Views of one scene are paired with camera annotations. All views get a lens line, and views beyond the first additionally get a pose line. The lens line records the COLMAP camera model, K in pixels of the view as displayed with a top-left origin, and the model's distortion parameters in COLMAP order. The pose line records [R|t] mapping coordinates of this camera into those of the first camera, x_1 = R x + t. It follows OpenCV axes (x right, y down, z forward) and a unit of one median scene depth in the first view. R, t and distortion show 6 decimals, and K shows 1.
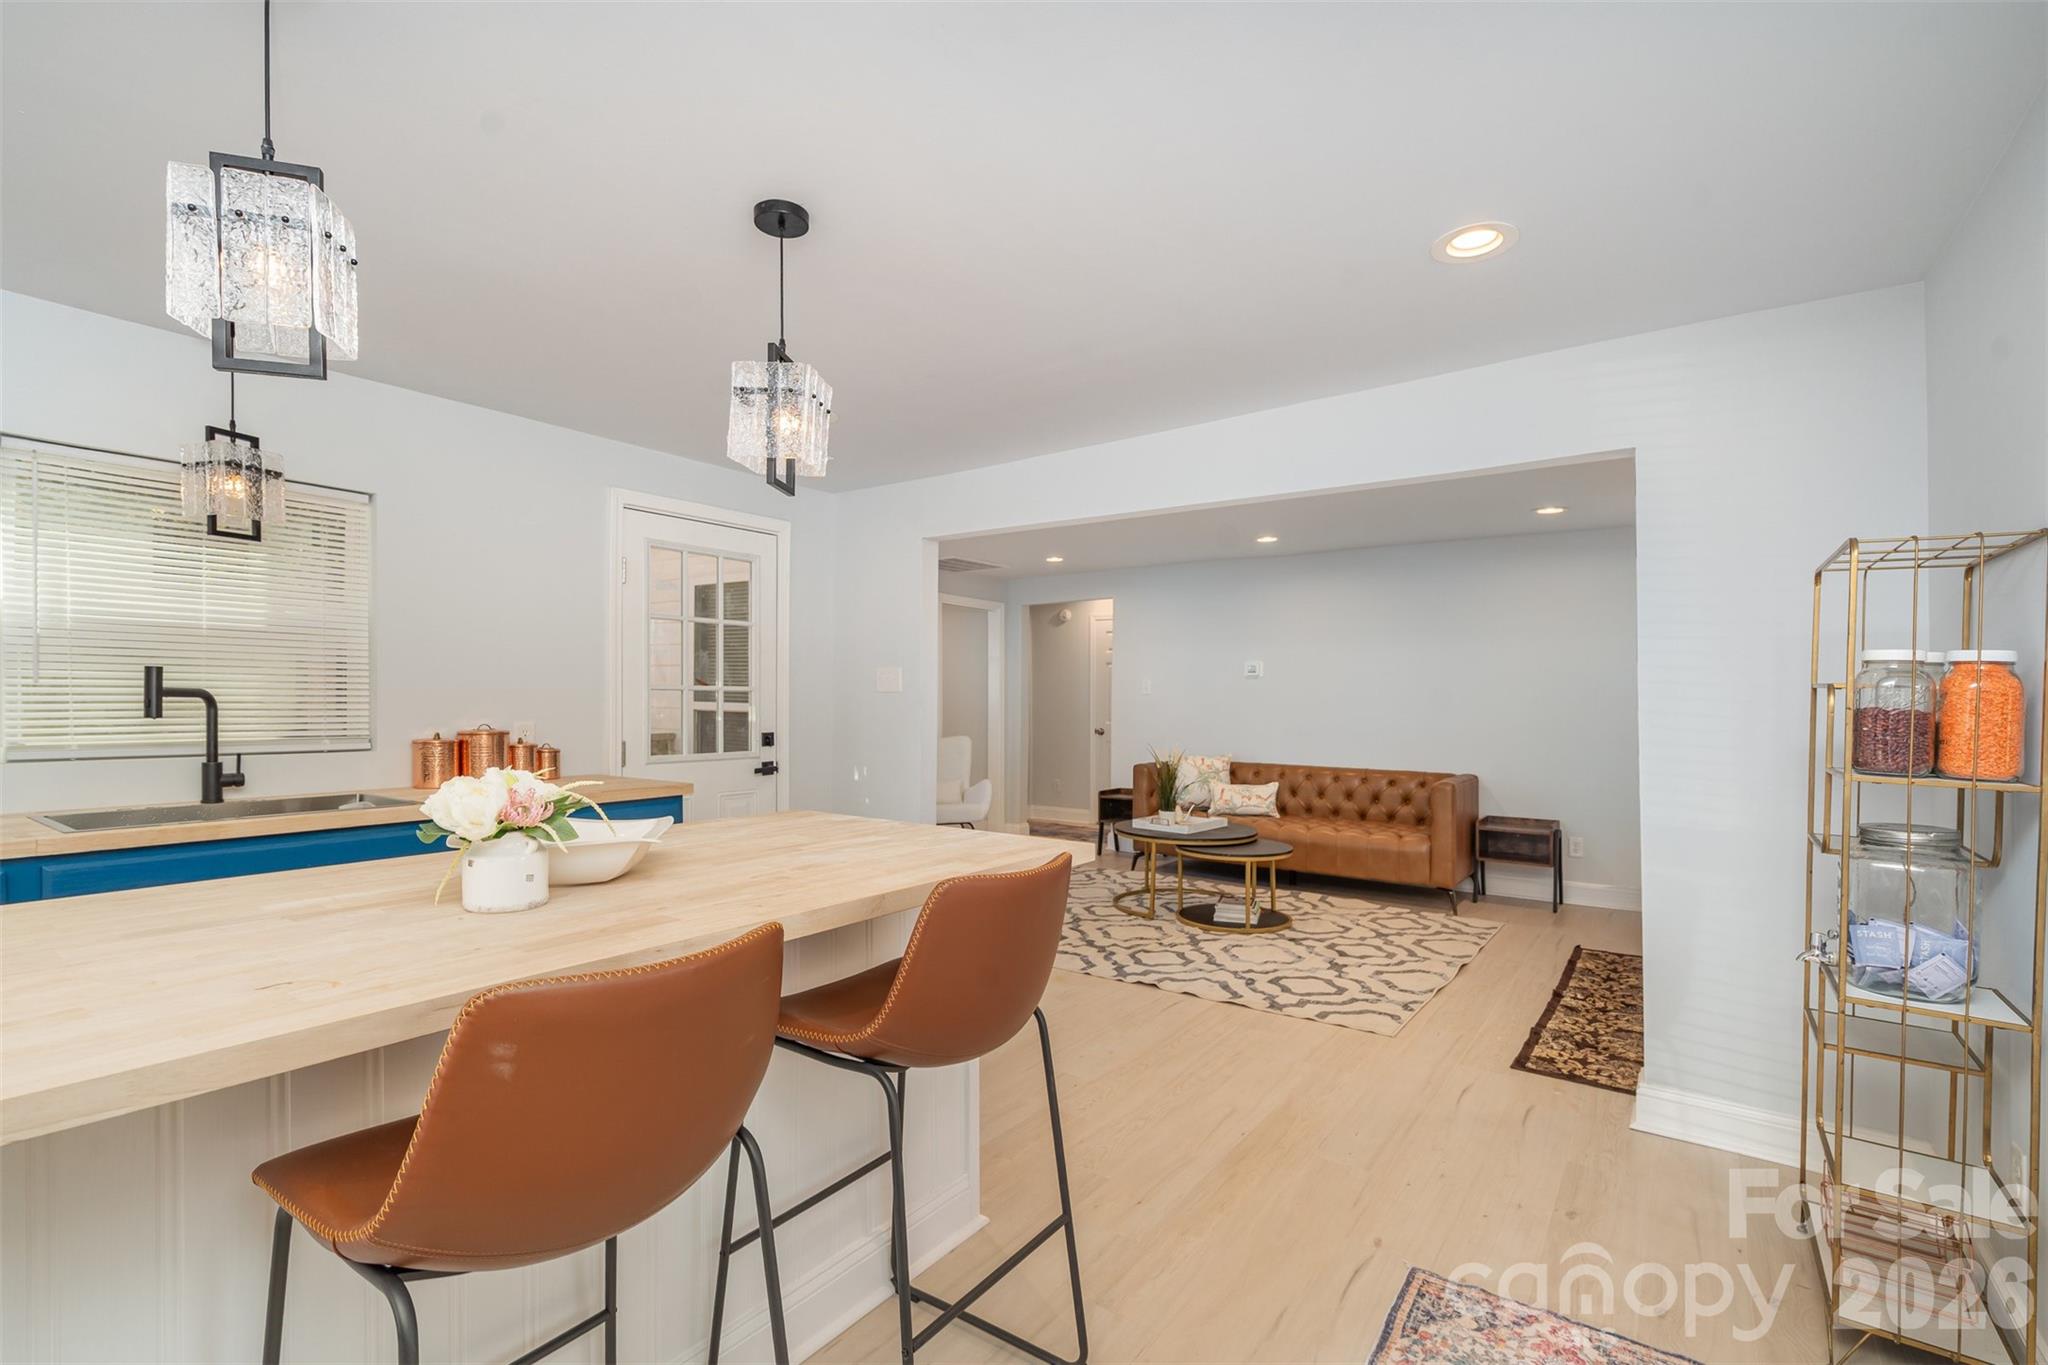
lens RADIAL K [[945.0, 0, 1012.5], [0, 945.0, 687.7], [0, 0, 1]] dist [-0.002643, -0.000153]
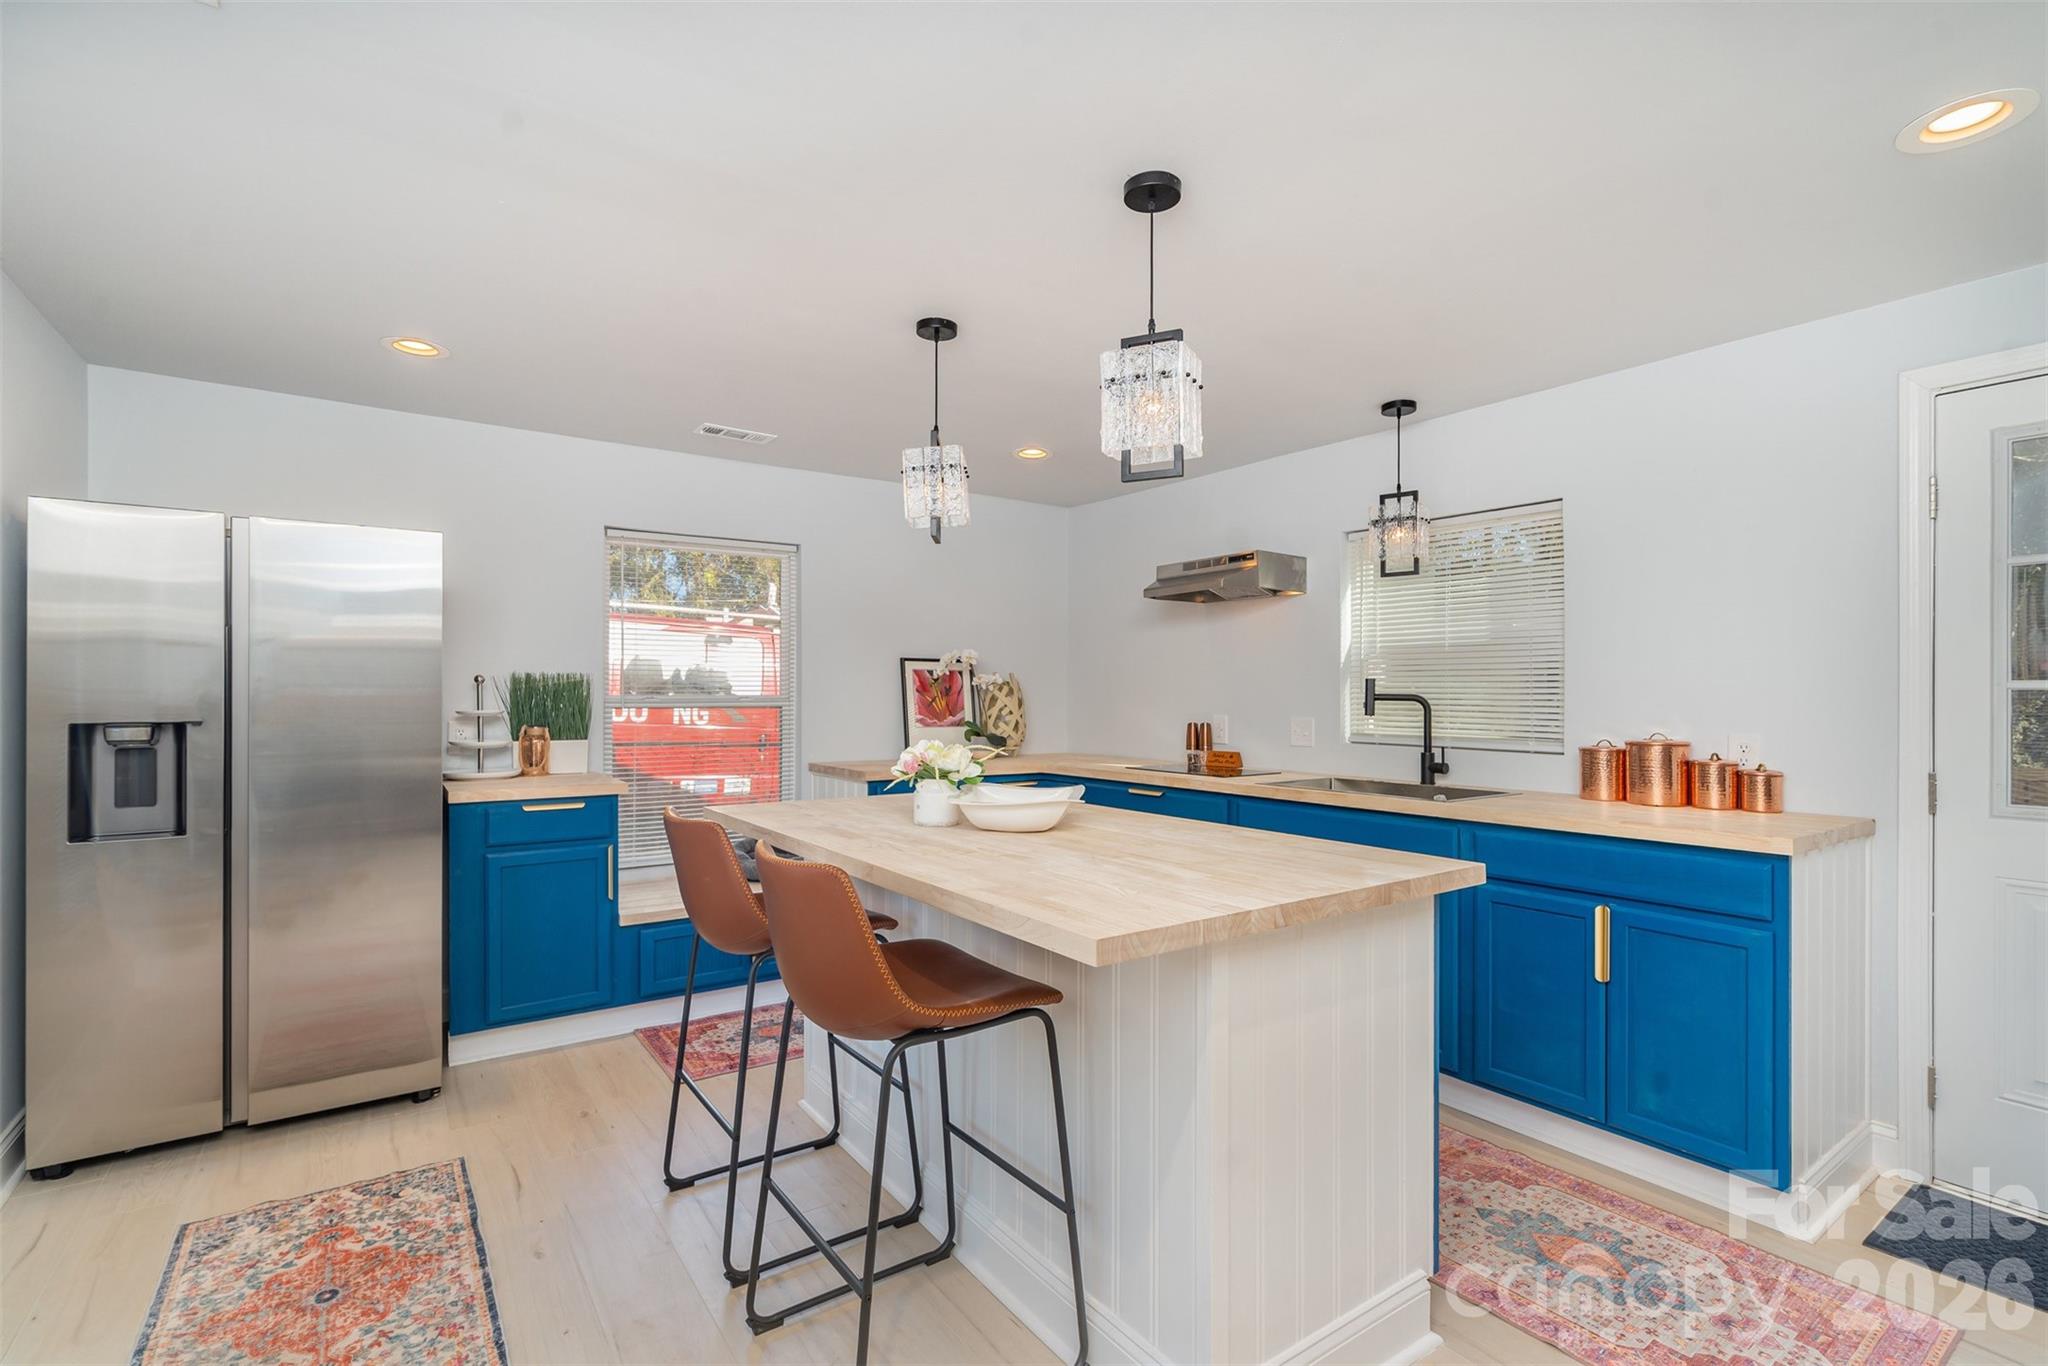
lens RADIAL K [[932.8, 0, 1016.2], [0, 932.8, 692.8], [0, 0, 1]] dist [0.000178, -0.000072]
pose [[-0.327904, -0.008585, -0.944672, 0.340944], [0.008385, 0.999893, -0.011998, 0.006220], [0.944674, -0.011855, -0.327797, 0.585063]]
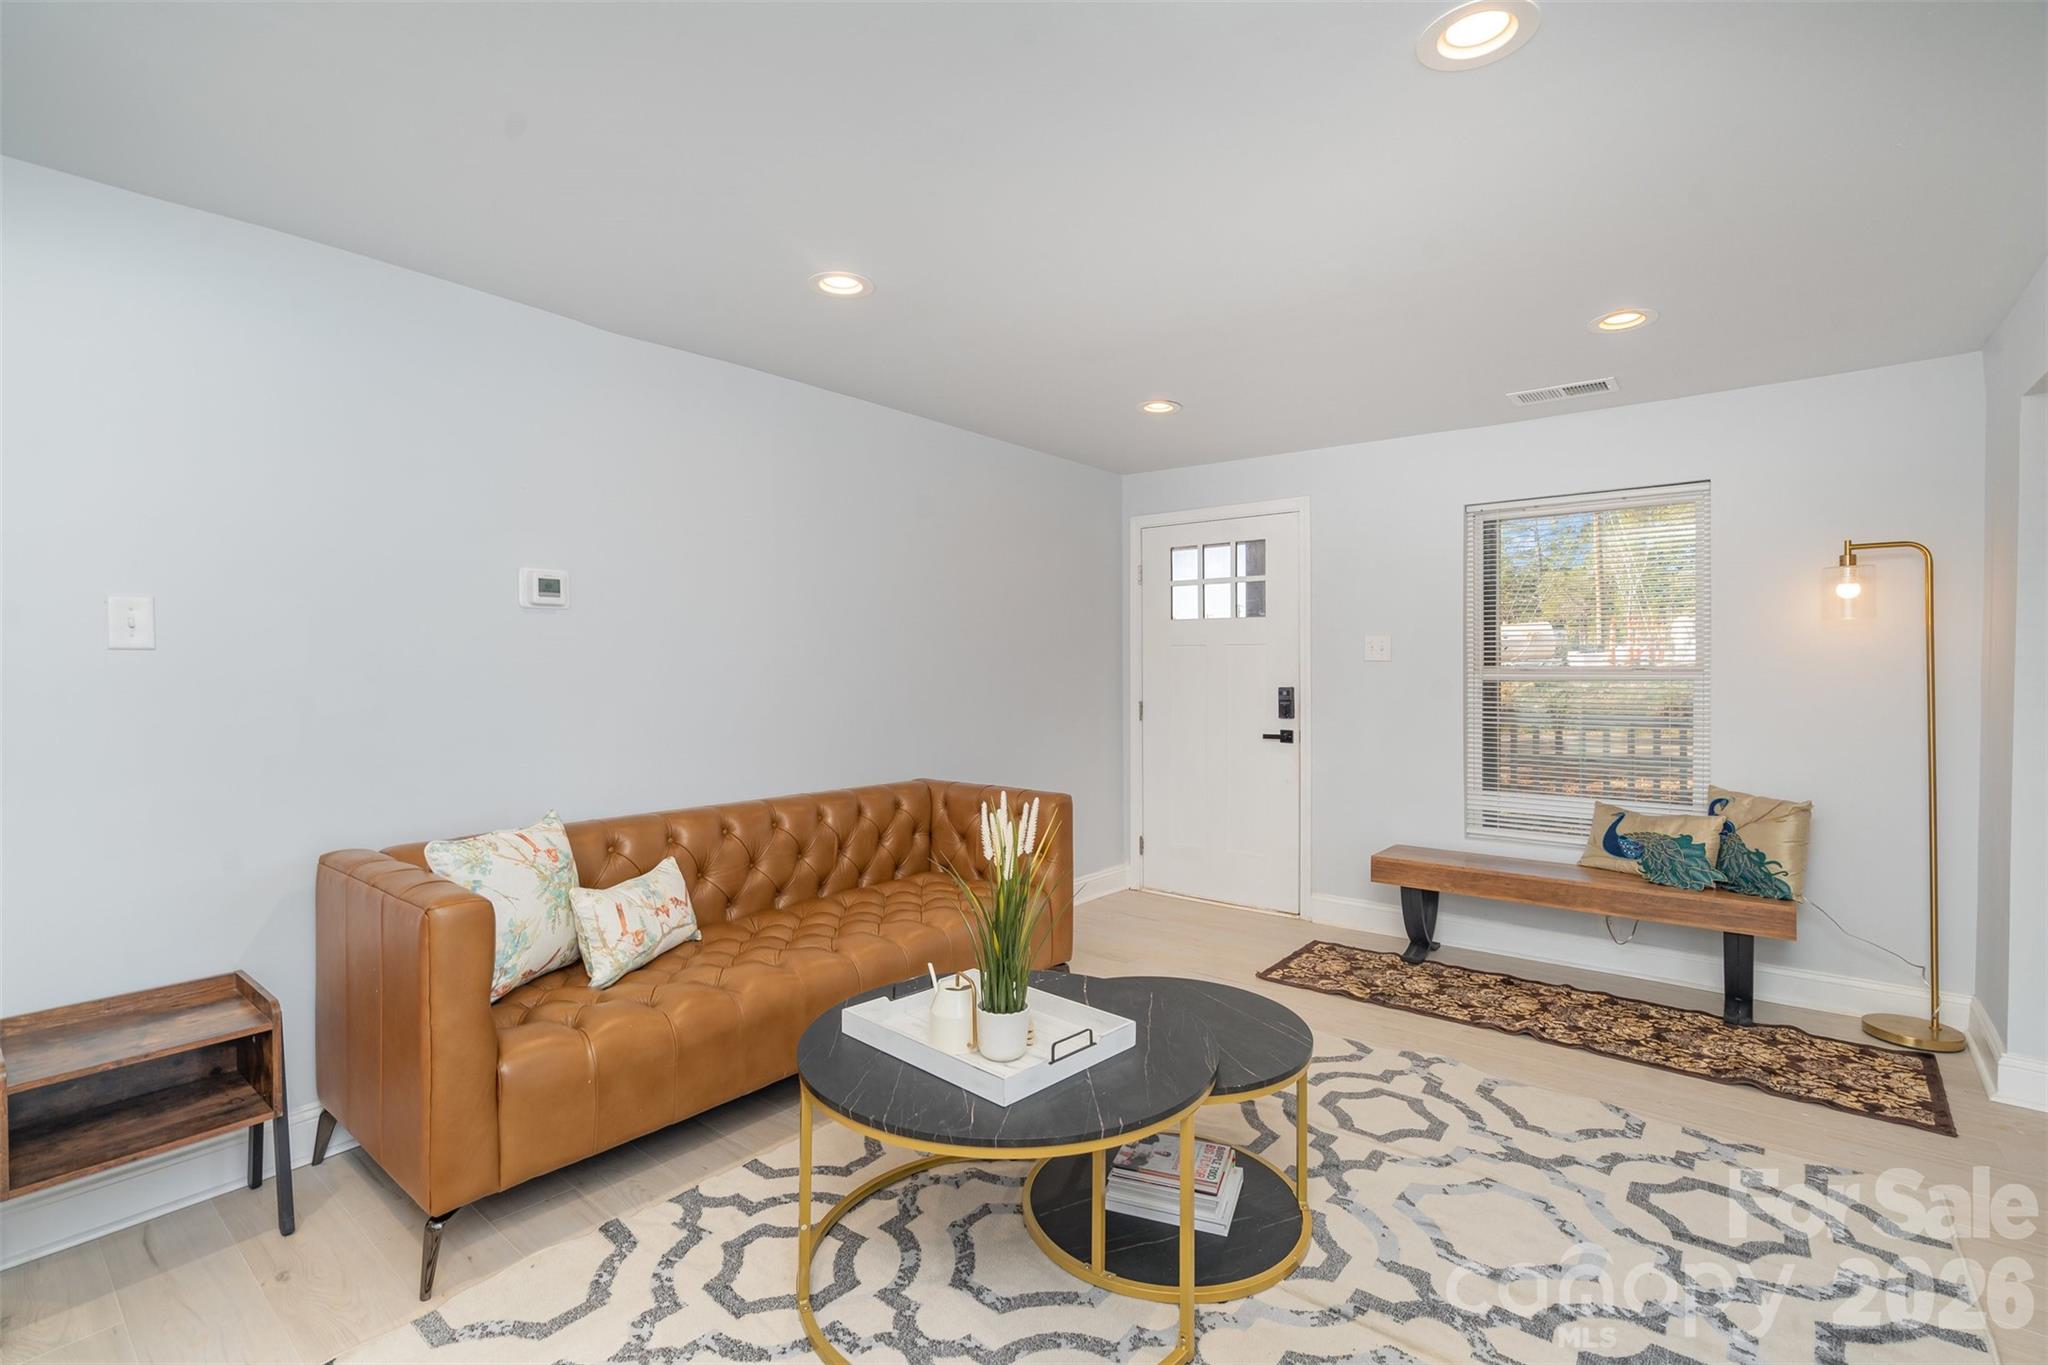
lens RADIAL K [[926.2, 0, 1018.2], [0, 926.2, 685.1], [0, 0, 1]] dist [-0.003568, 0.000041]
pose [[0.056403, -0.027443, 0.998031, -0.201950], [-0.011994, 0.999531, 0.028162, 0.013816], [-0.998336, -0.013559, 0.056048, 1.323431]]
